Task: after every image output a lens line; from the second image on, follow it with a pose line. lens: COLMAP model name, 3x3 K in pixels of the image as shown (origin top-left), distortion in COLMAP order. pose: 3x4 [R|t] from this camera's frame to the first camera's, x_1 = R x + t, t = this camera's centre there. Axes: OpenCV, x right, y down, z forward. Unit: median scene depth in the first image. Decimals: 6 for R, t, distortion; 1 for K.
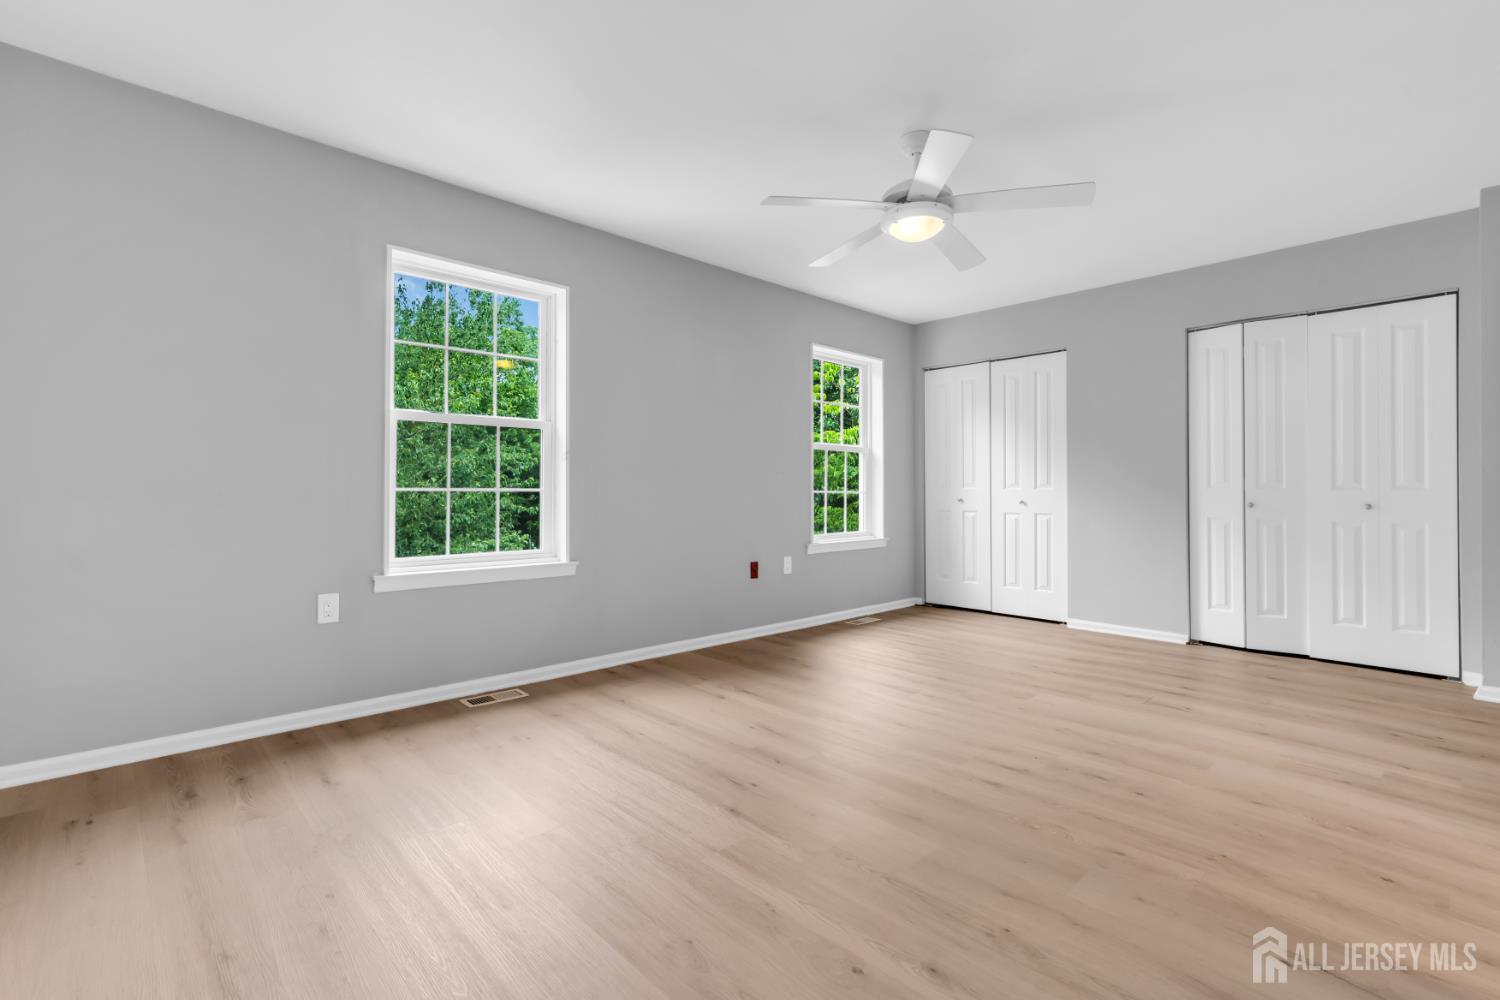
lens RADIAL K [[689.1, 0, 749.5], [0, 689.1, 476.5], [0, 0, 1]] dist [0.035242, -0.013743]
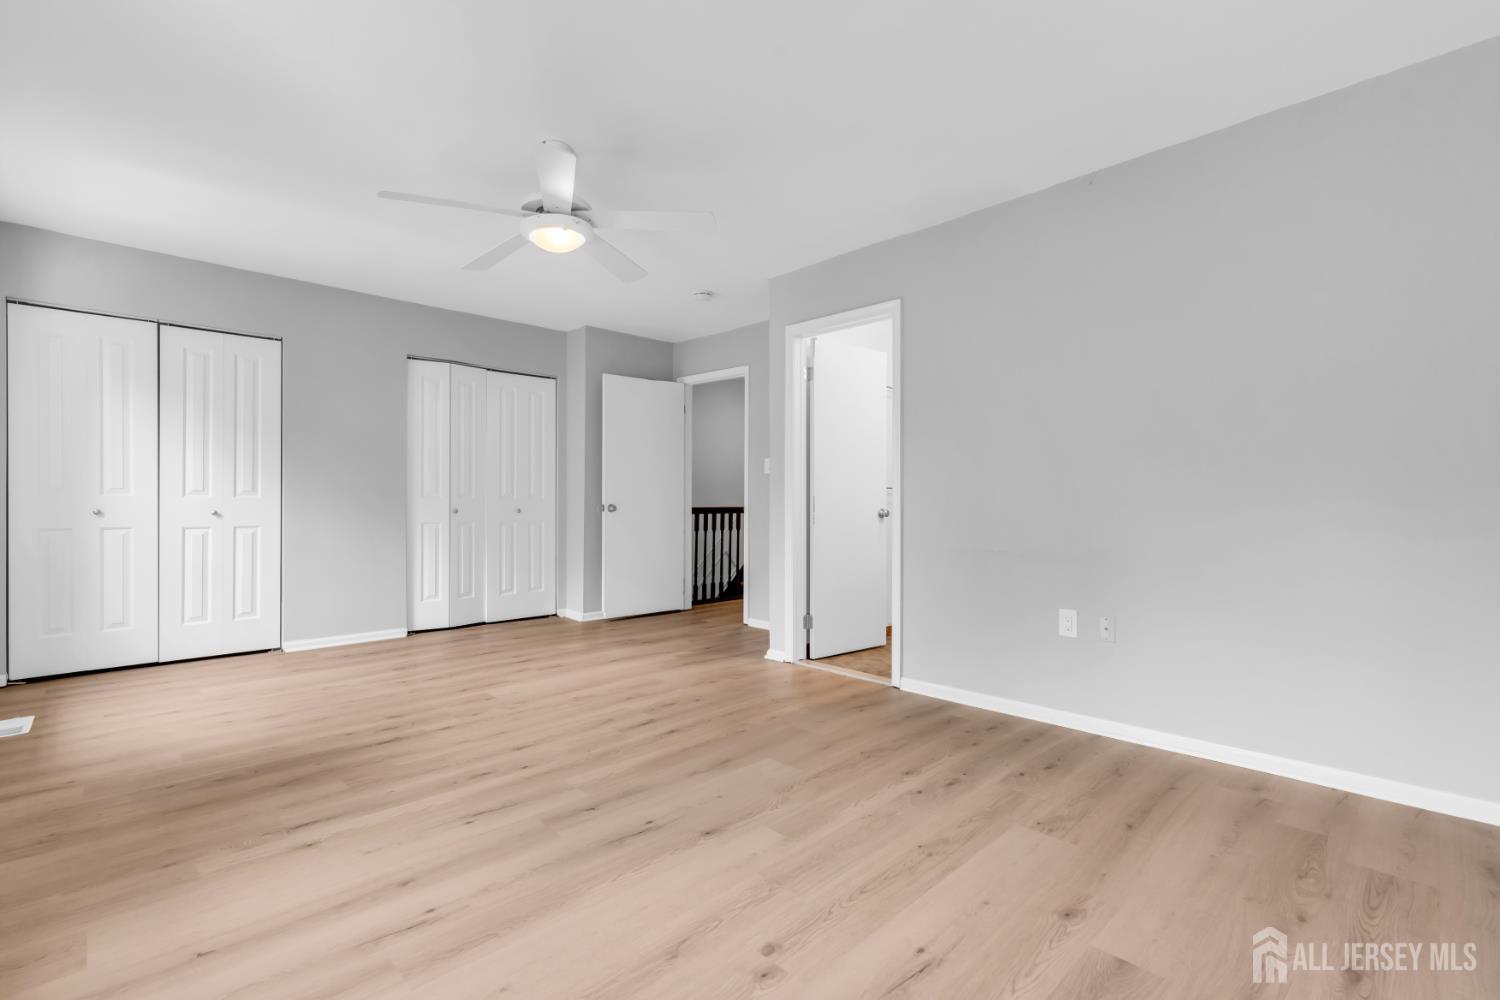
lens RADIAL K [[674.8, 0, 750.0], [0, 674.8, 500.0], [0, 0, 1]] dist [0.001832, 0.000240]
pose [[-0.017341, -0.000302, 0.999850, -0.532530], [-0.025986, 0.999662, -0.000148, 0.007549], [-0.999512, -0.025984, -0.017343, 0.532613]]
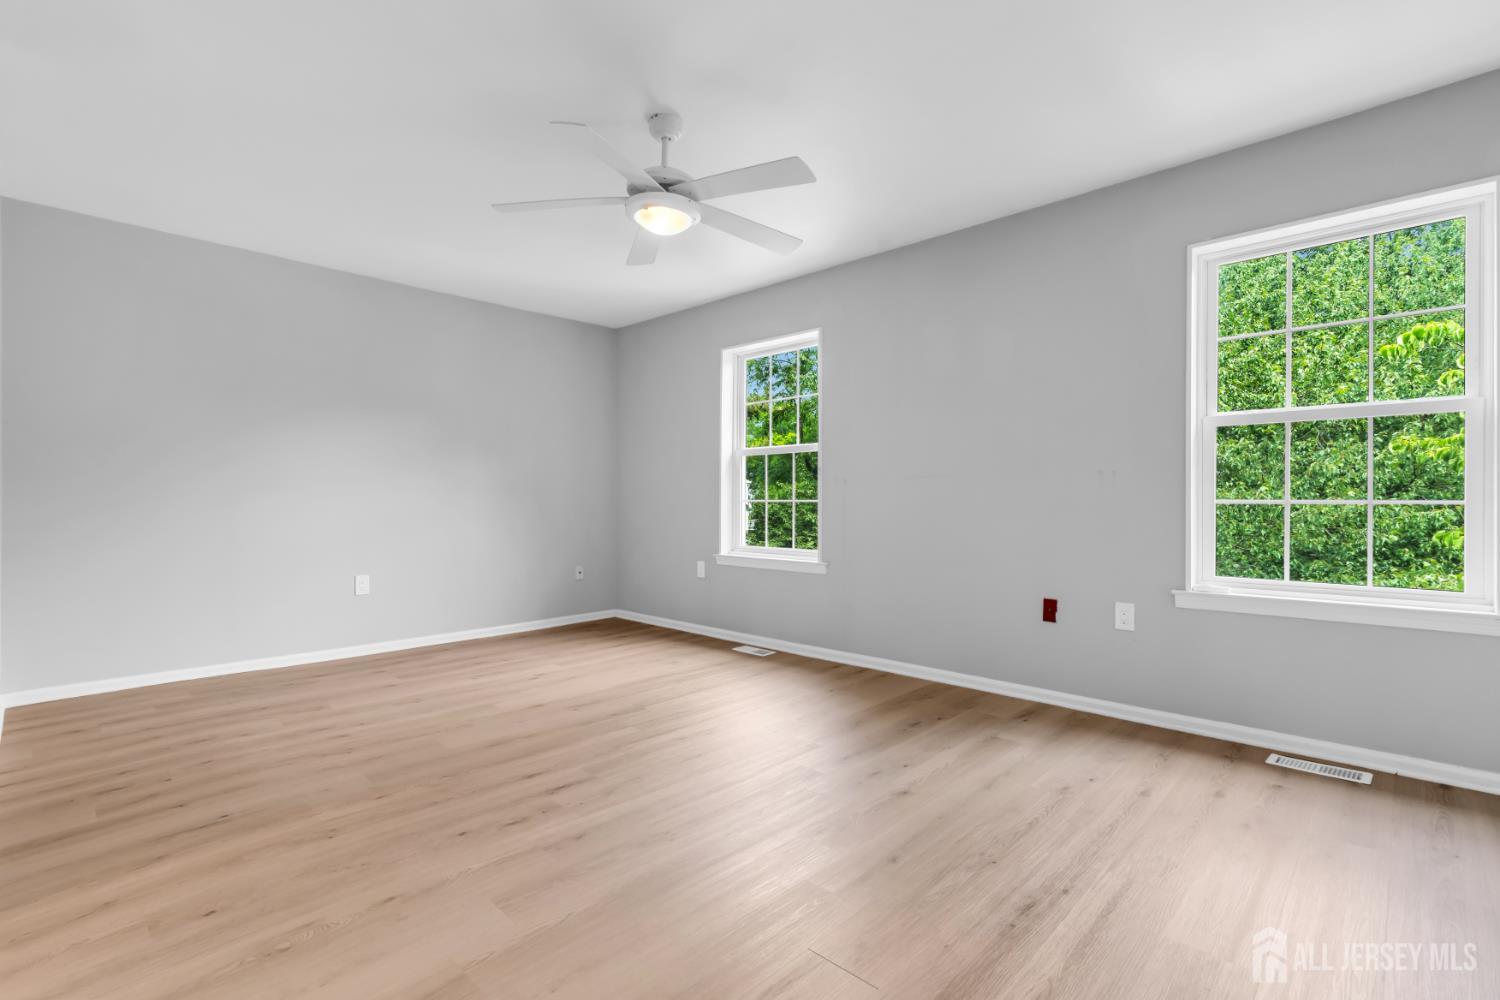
lens RADIAL K [[684.3, 0, 750.0], [0, 684.3, 500.0], [0, 0, 1]] dist [-0.024537, 0.000265]
pose [[0.043328, -0.006176, -0.999042, 0.837886], [0.019737, 0.999791, -0.005325, 0.020547], [0.998866, -0.019488, 0.043441, 0.775579]]
